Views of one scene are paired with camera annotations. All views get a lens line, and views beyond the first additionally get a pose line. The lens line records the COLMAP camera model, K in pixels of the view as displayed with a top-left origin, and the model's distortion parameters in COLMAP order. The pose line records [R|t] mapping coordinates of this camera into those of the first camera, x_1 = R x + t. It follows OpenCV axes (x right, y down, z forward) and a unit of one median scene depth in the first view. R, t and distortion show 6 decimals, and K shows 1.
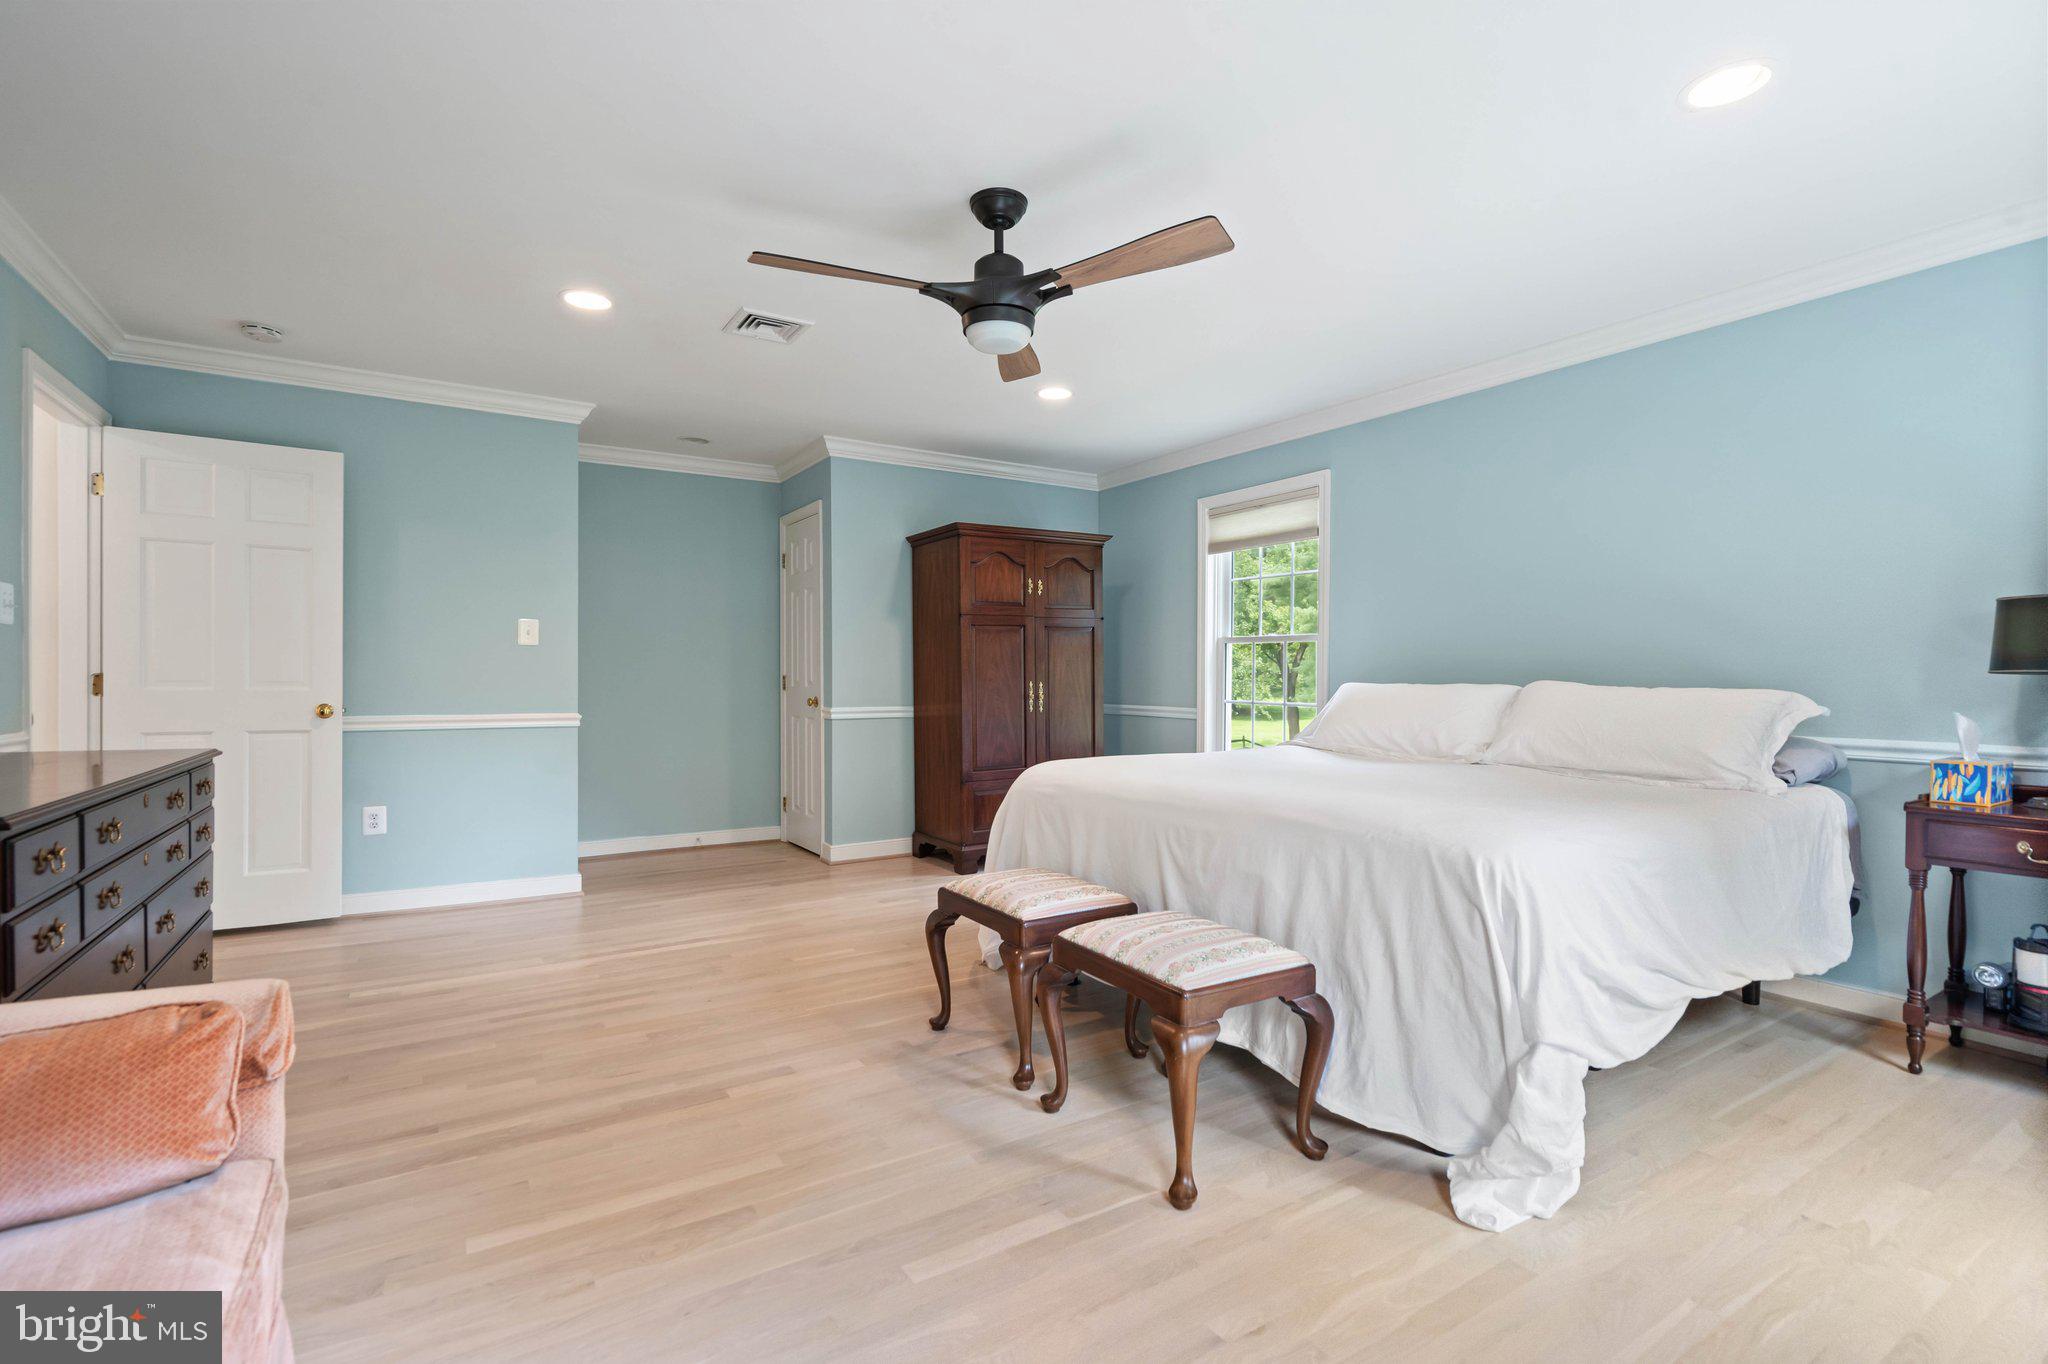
lens RADIAL K [[940.0, 0, 1013.9], [0, 940.0, 683.0], [0, 0, 1]] dist [-0.000599, -0.000180]
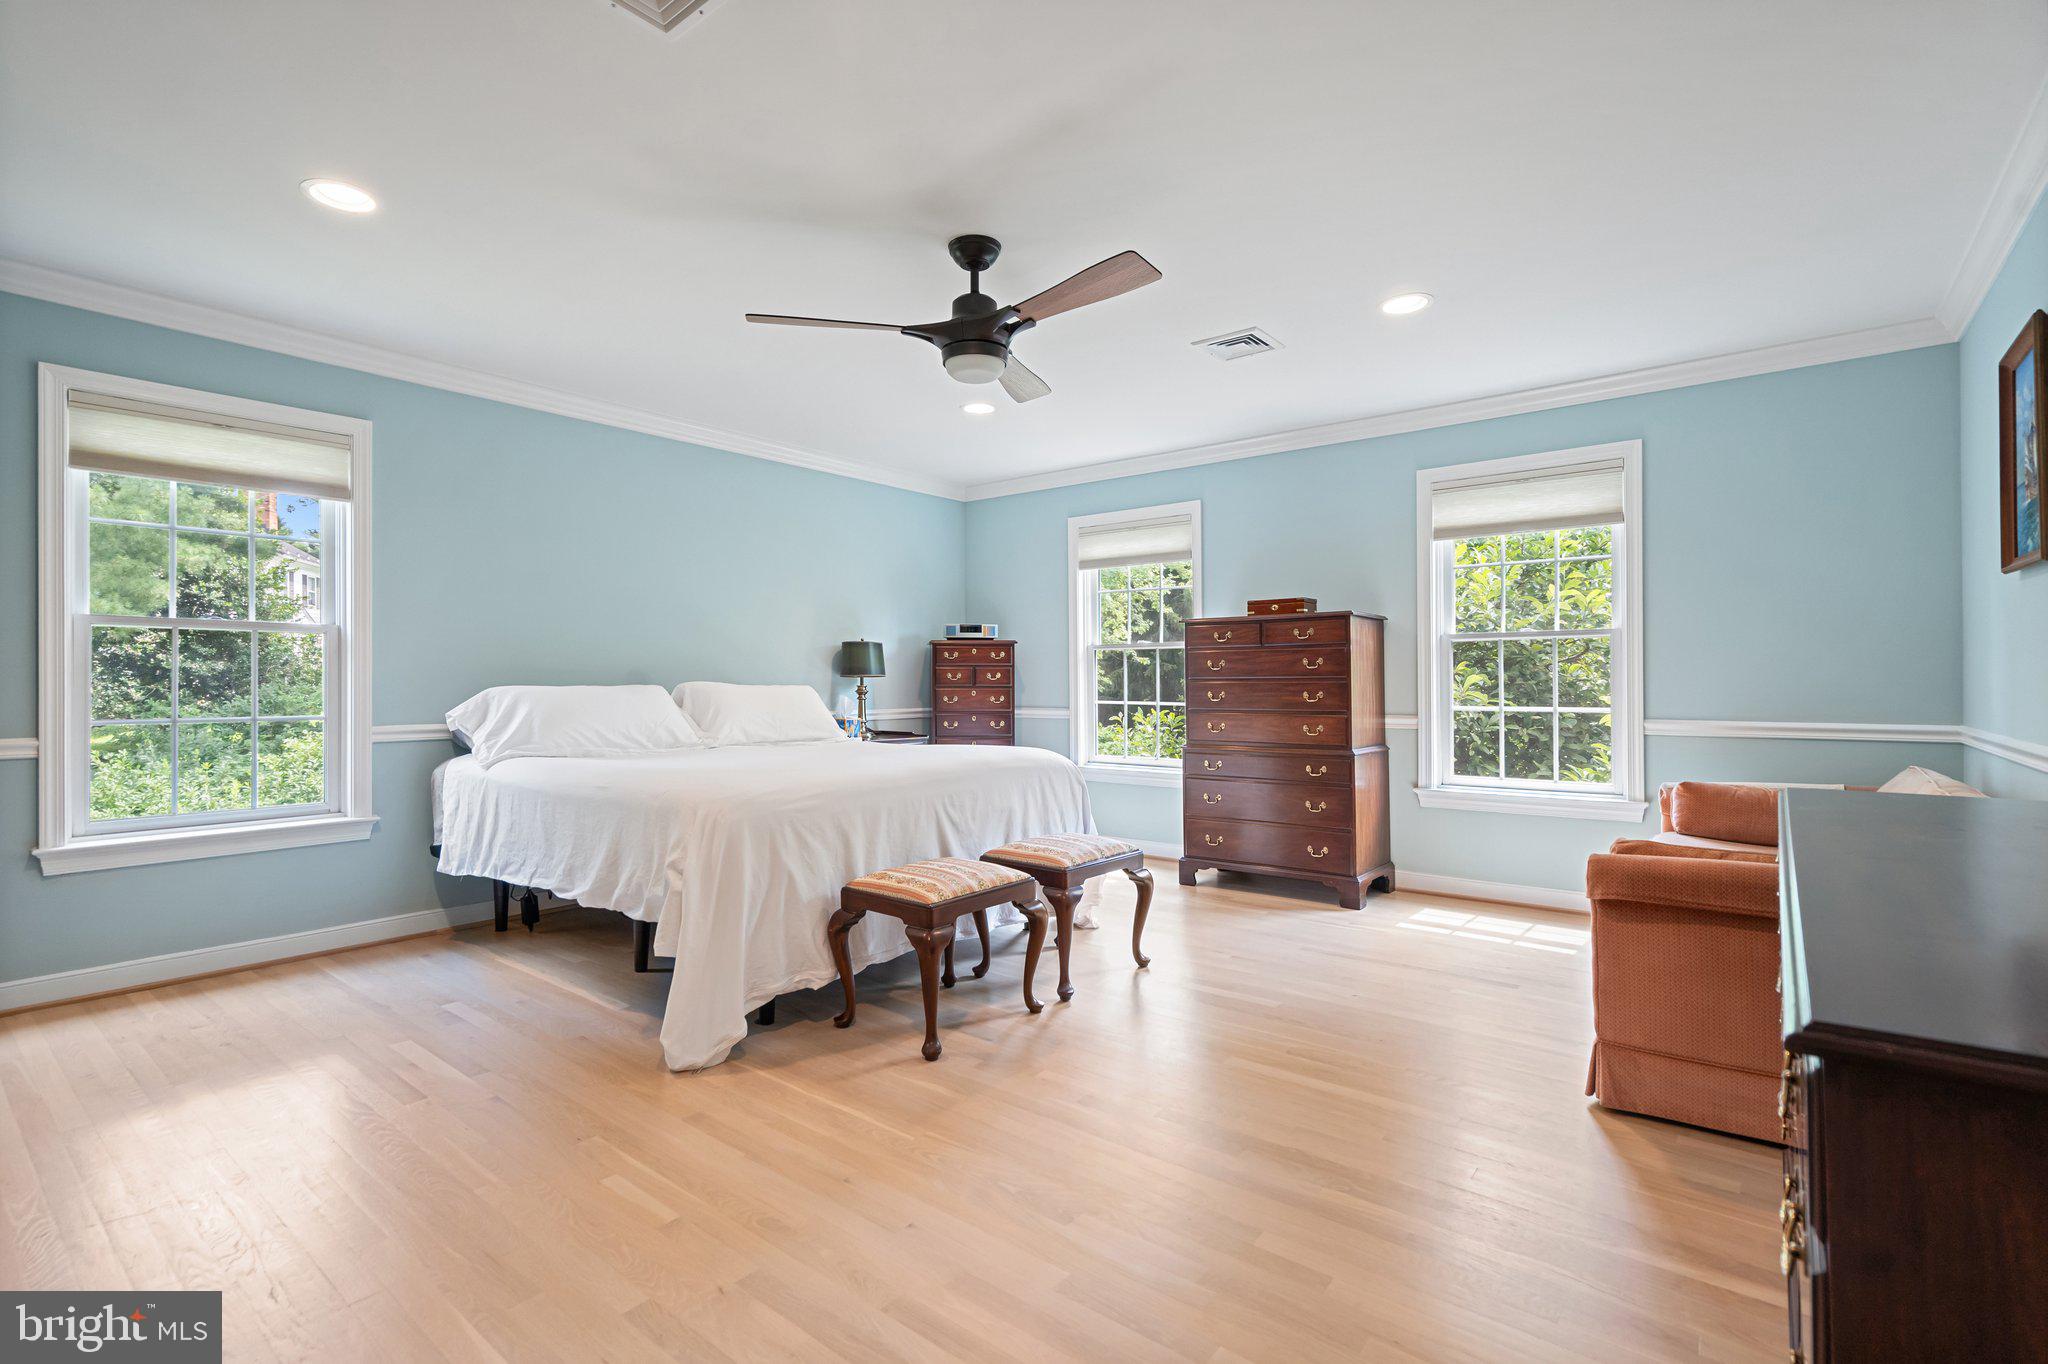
lens RADIAL K [[940.0, 0, 1013.4], [0, 940.0, 673.9], [0, 0, 1]] dist [-0.000599, -0.000180]
pose [[-0.325371, 0.001020, 0.945586, -0.871455], [0.008882, 0.999959, 0.001978, -0.012262], [-0.945545, 0.009042, -0.325367, 1.080137]]
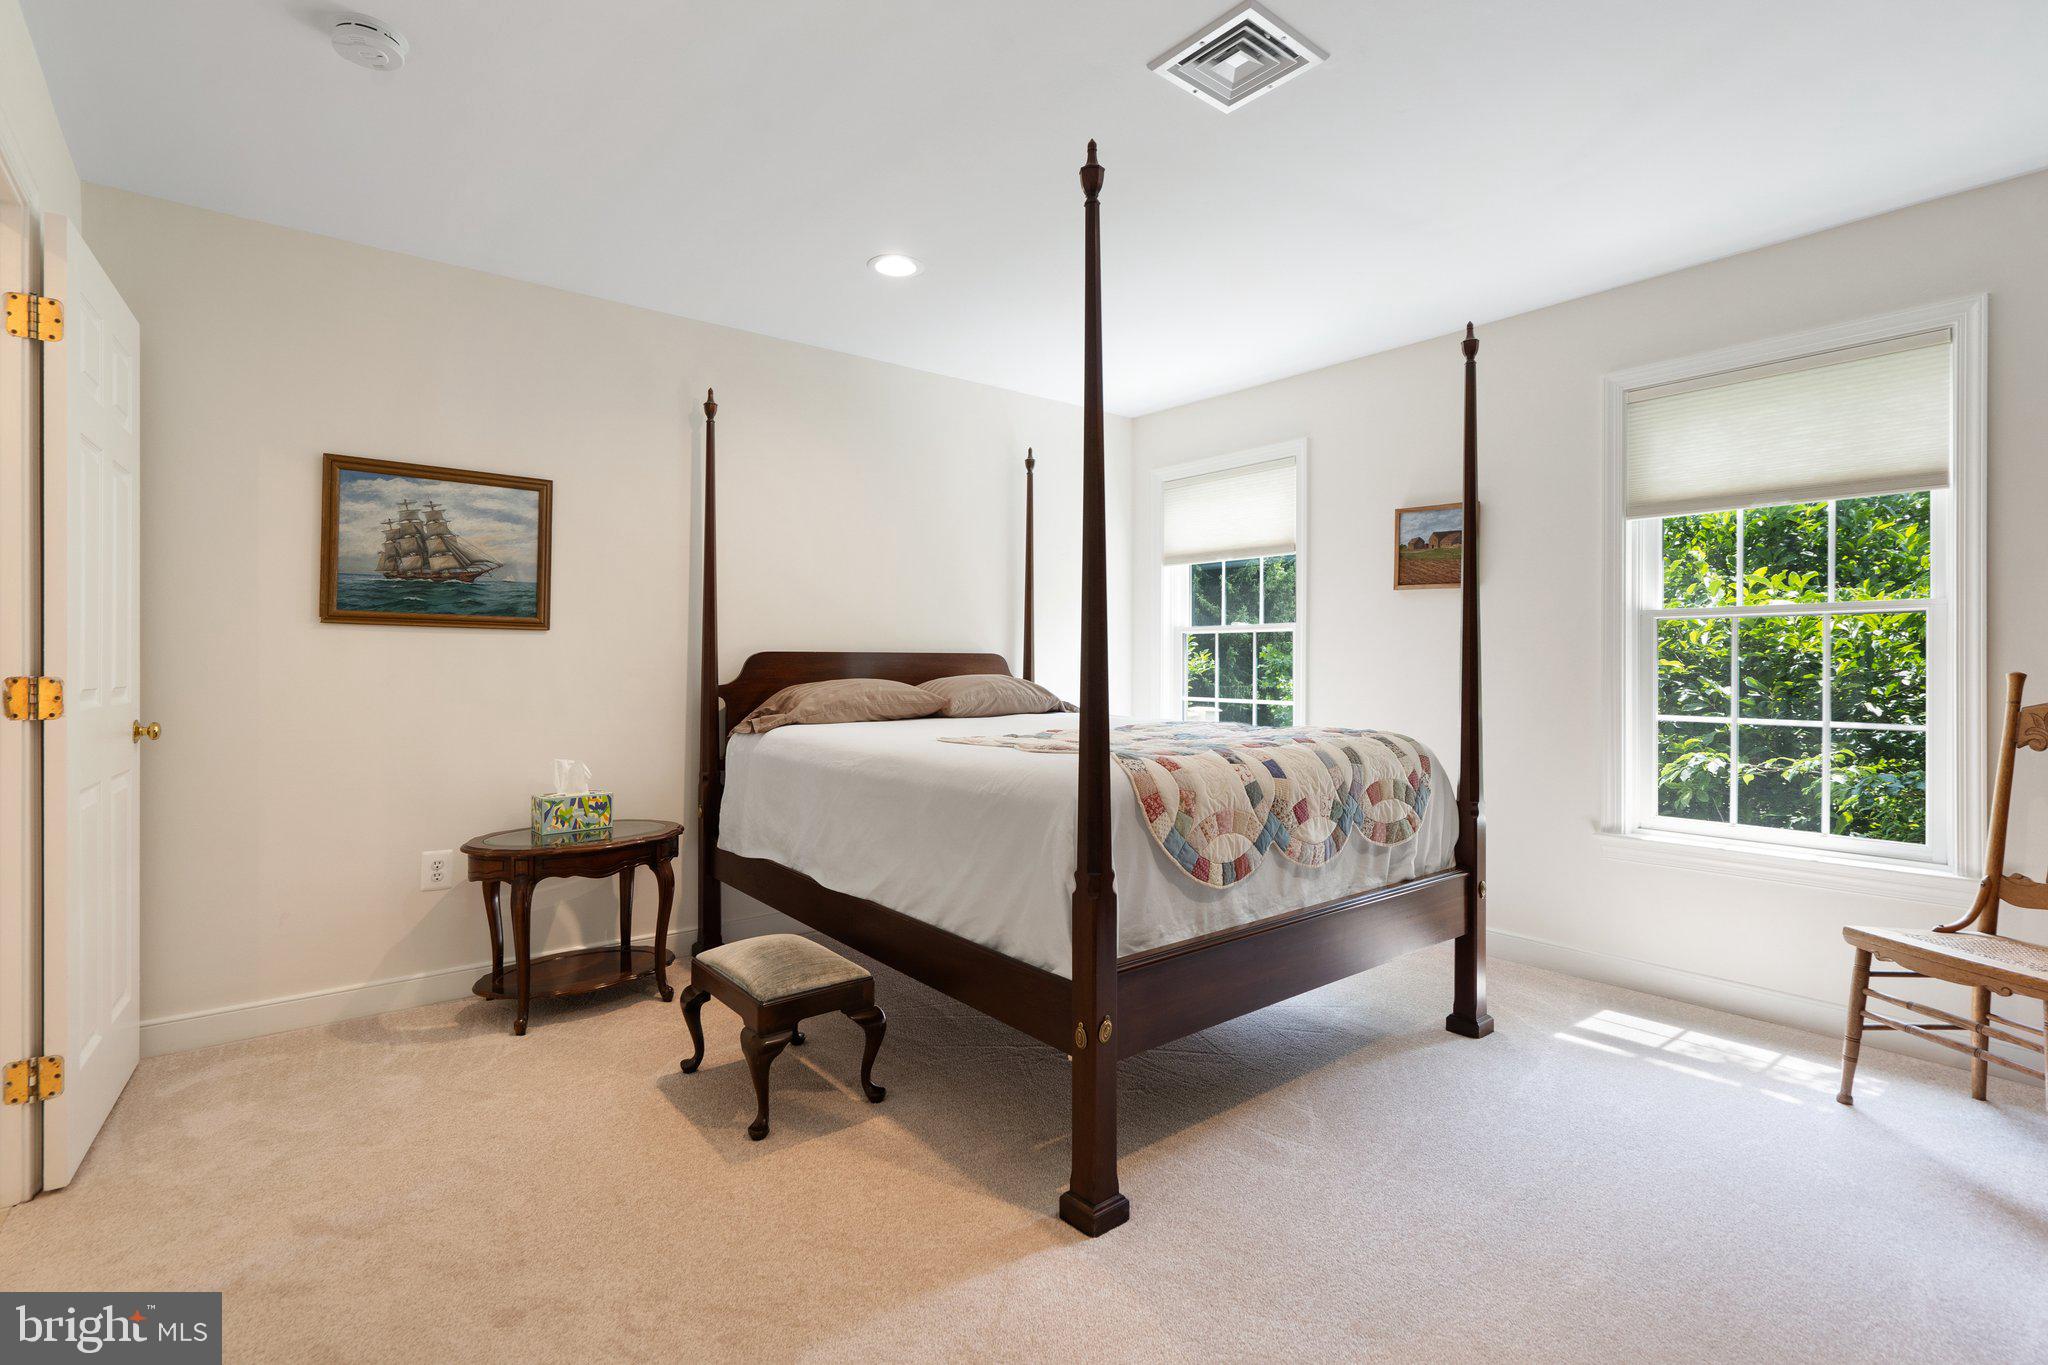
lens RADIAL K [[940.0, 0, 1026.6], [0, 940.0, 654.7], [0, 0, 1]] dist [-0.000599, -0.000180]
pose [[-0.126376, 0.001470, 0.991981, -0.735768], [-0.002904, 0.999994, -0.001852, -0.012976], [-0.991978, -0.003115, -0.126371, 0.902152]]
